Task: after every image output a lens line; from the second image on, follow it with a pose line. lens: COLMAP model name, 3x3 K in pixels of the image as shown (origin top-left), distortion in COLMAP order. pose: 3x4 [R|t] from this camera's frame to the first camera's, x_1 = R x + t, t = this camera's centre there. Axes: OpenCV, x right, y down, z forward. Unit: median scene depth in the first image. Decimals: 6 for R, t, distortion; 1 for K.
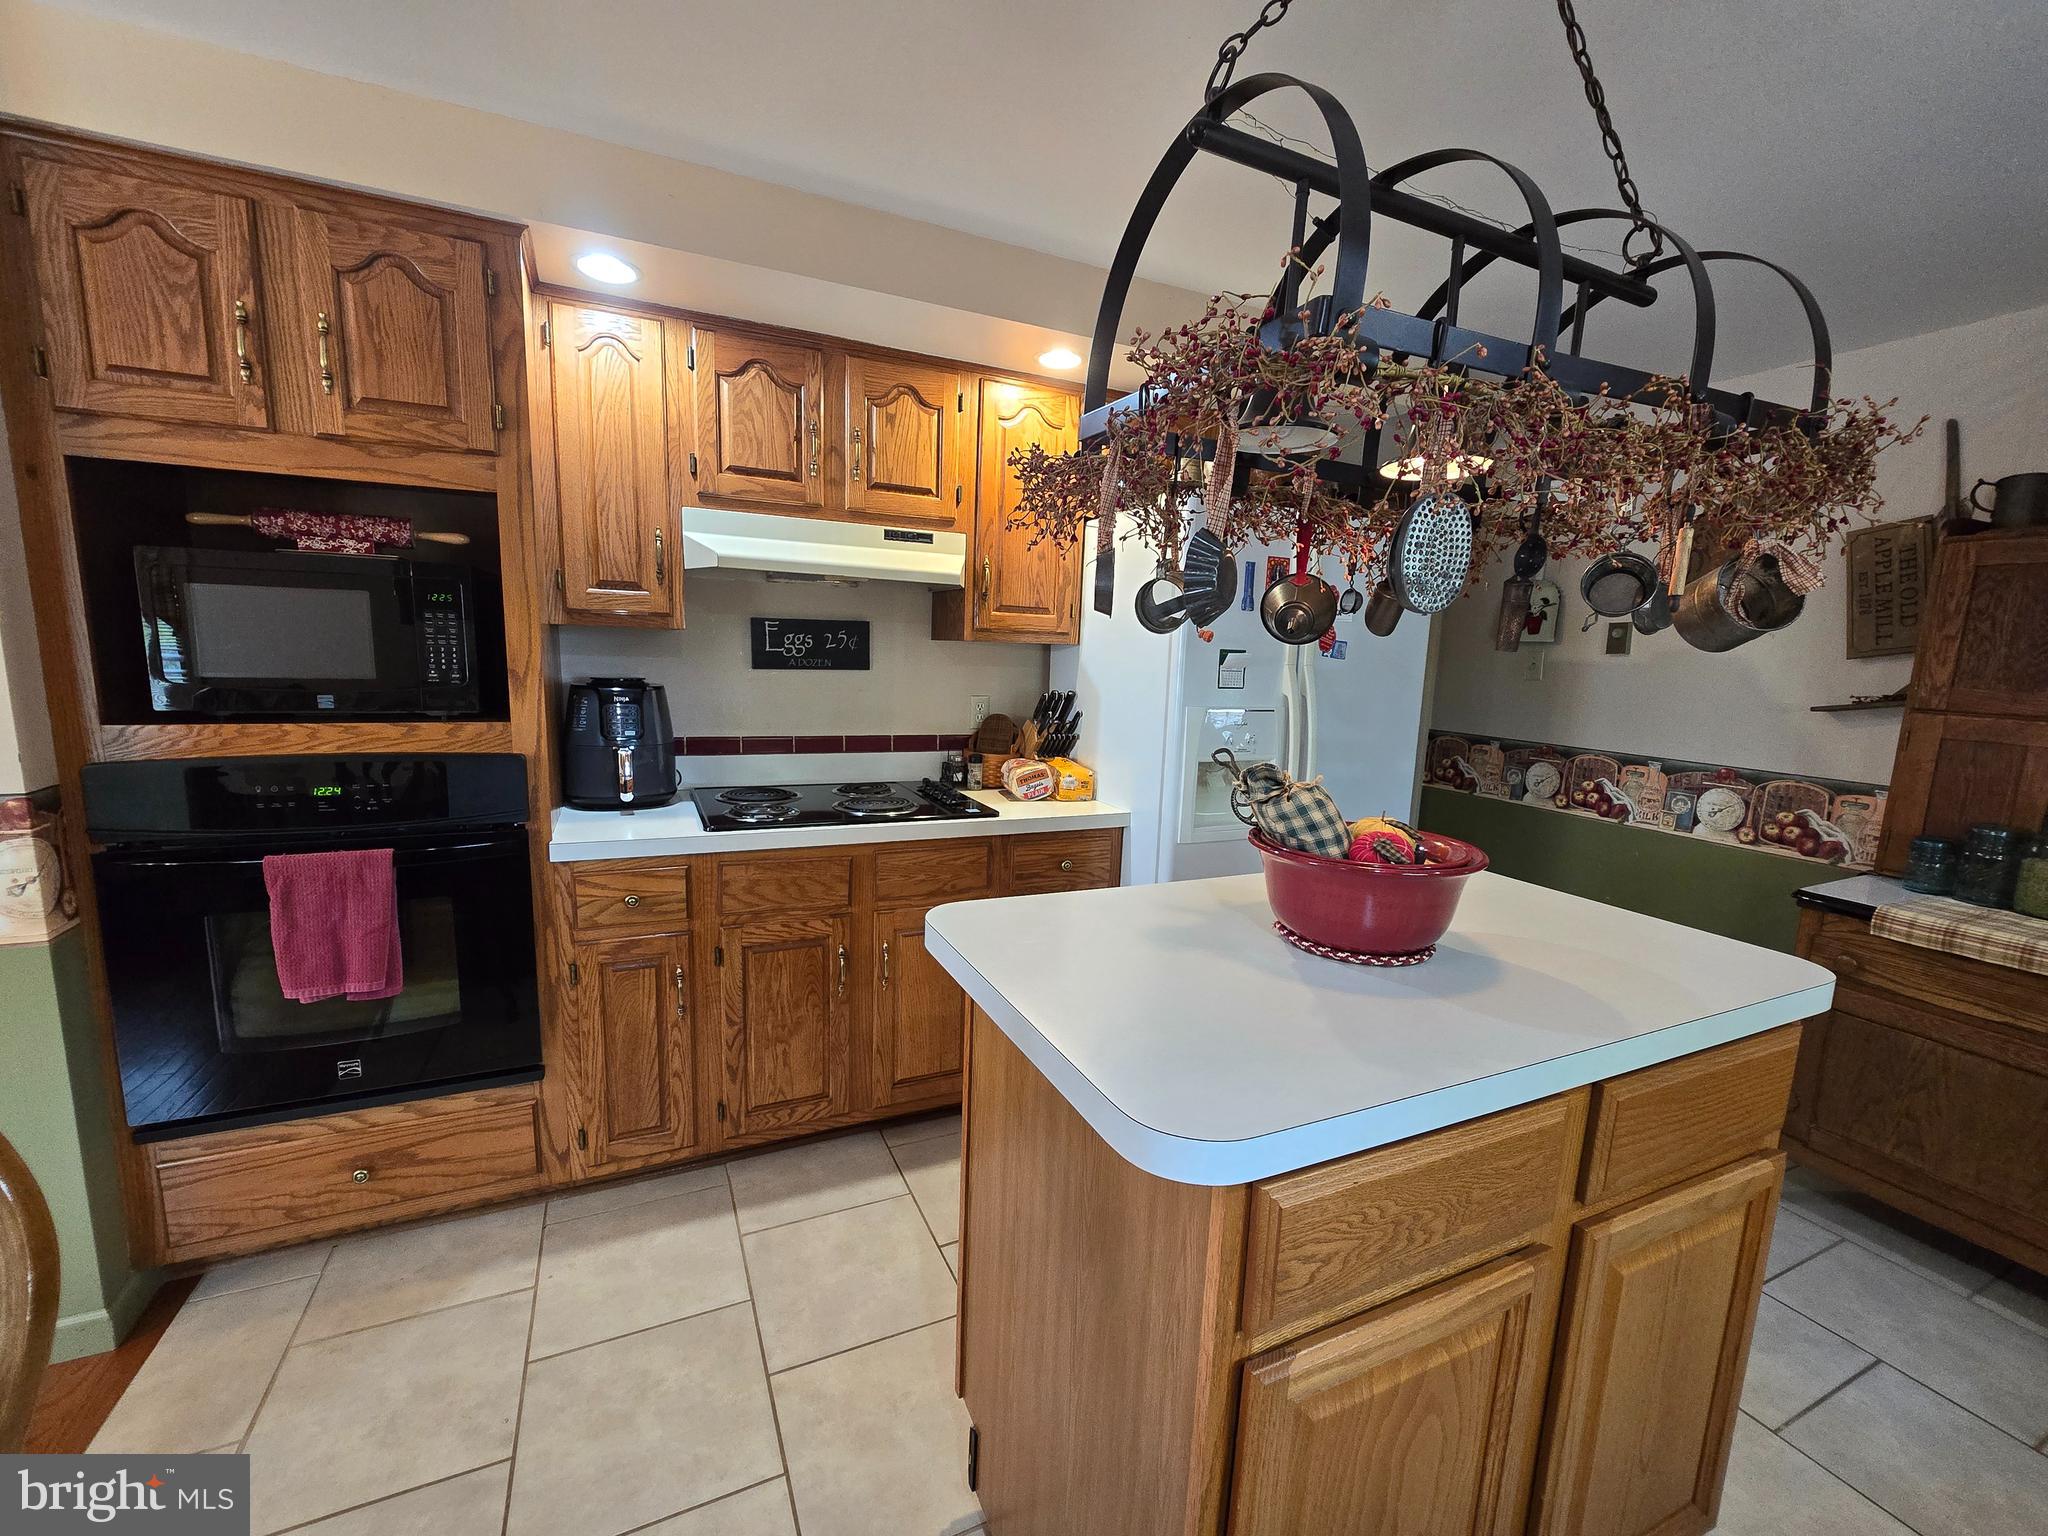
lens RADIAL K [[839.5, 0, 1021.5], [0, 839.5, 781.5], [0, 0, 1]] dist [-0.000716, 0.000085]
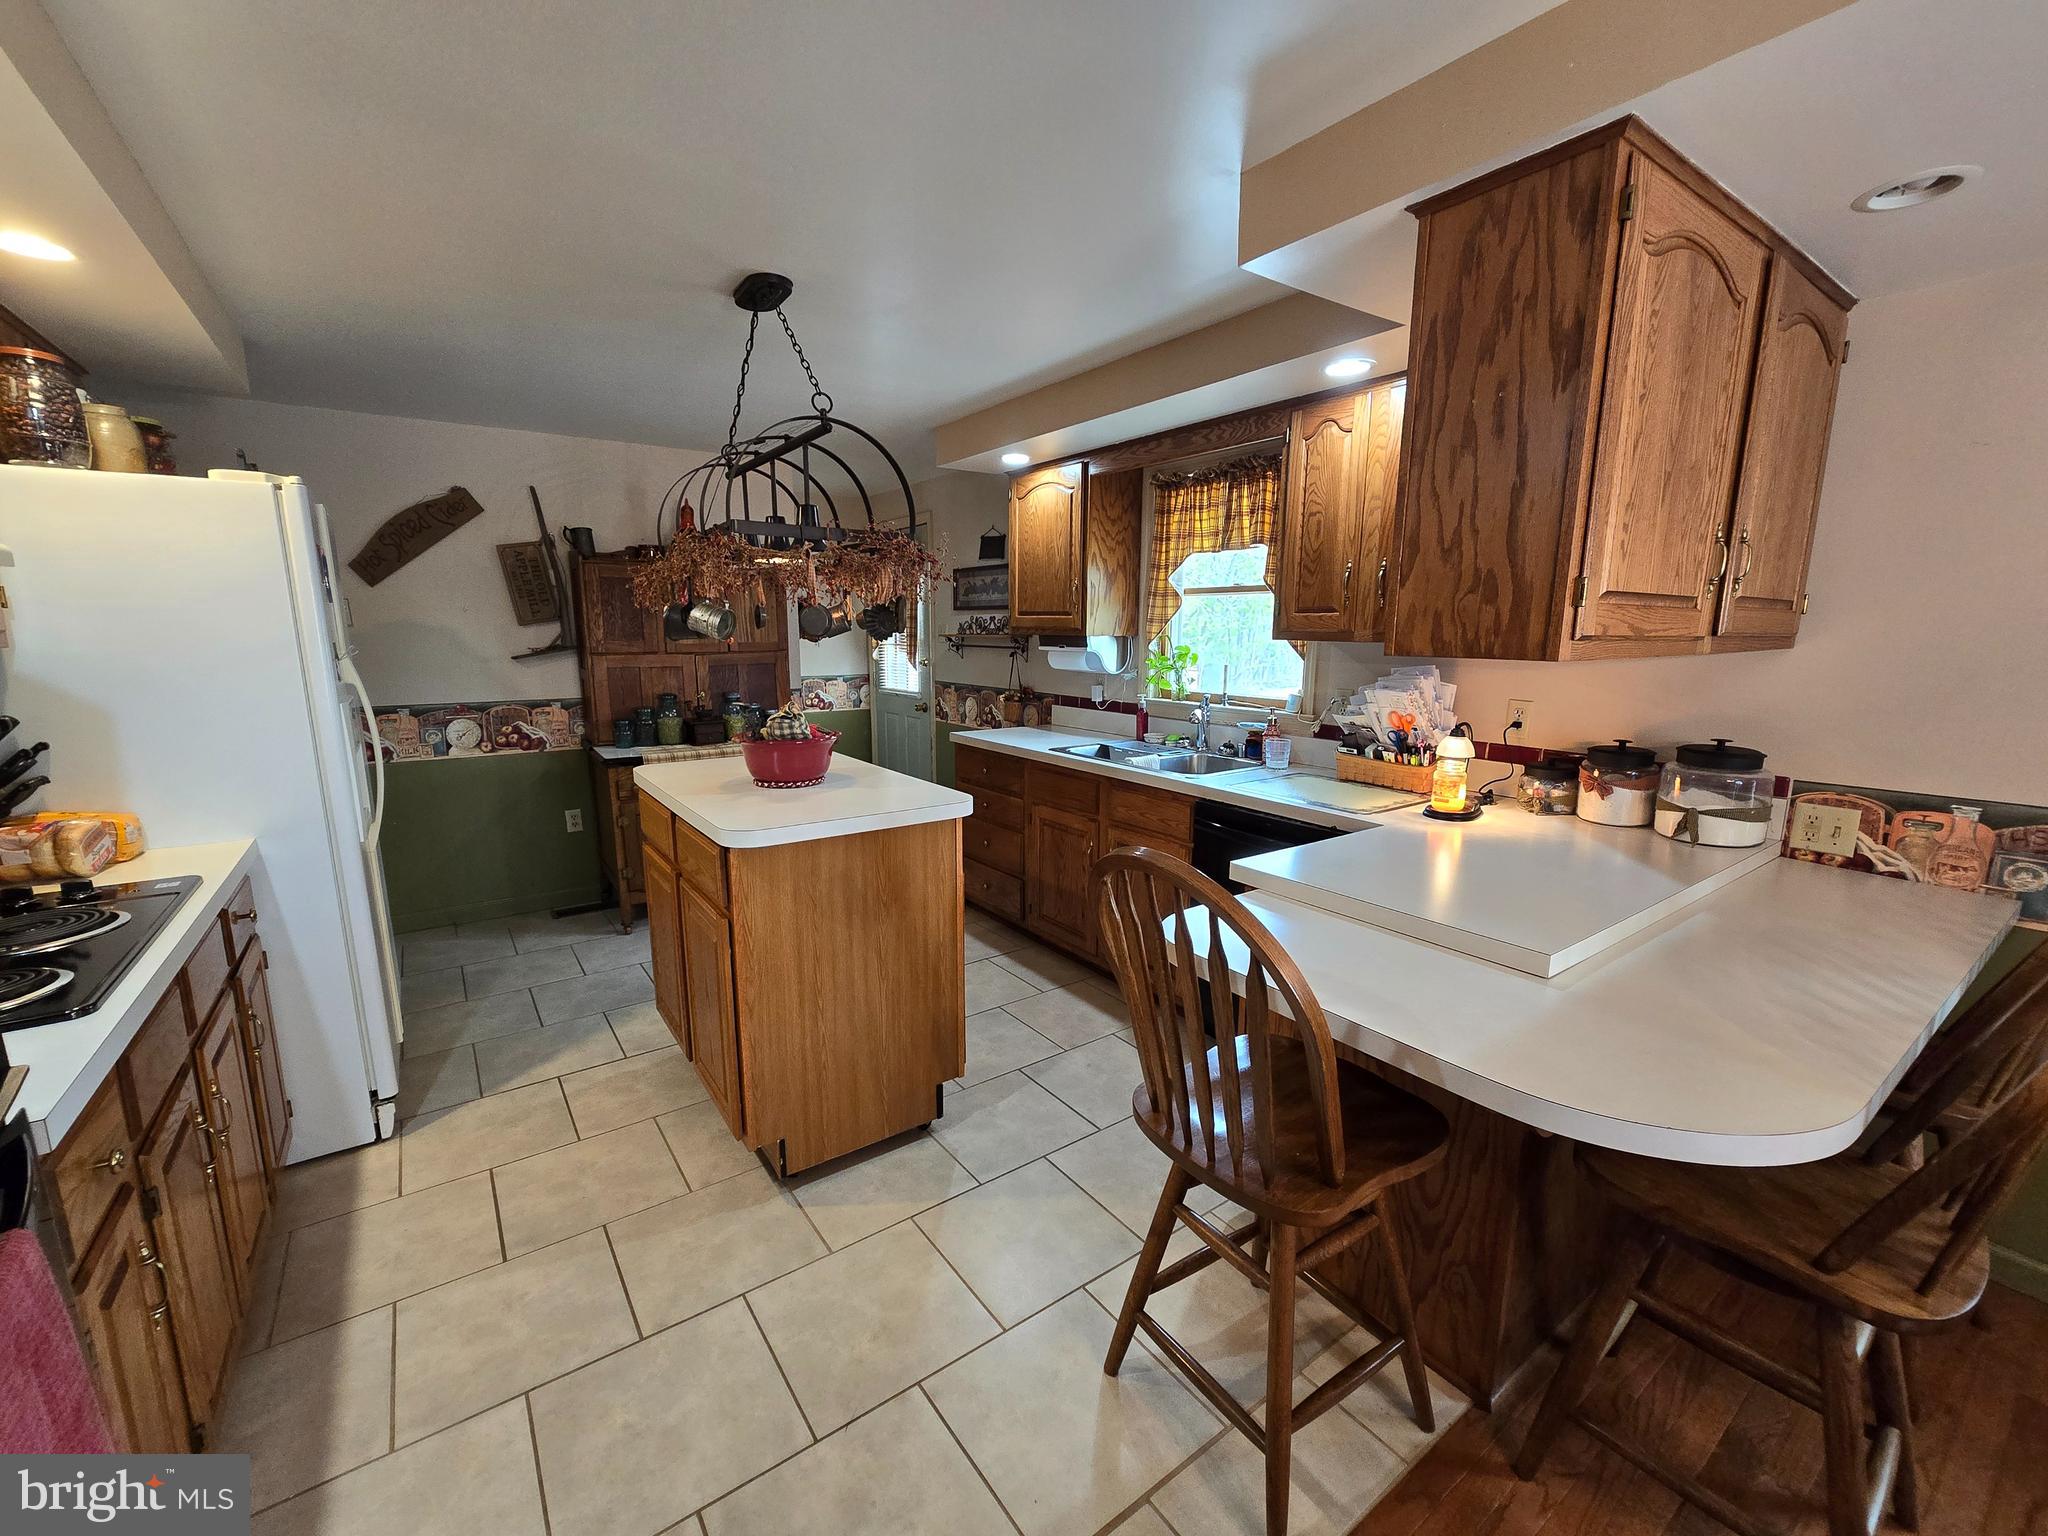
lens RADIAL K [[839.5, 0, 1021.5], [0, 839.5, 781.5], [0, 0, 1]] dist [-0.000716, 0.000085]
pose [[-0.185866, -0.217584, 0.958181, -0.743999], [0.144239, 0.958567, 0.245651, -0.105447], [-0.971931, 0.183865, -0.146781, 0.319555]]
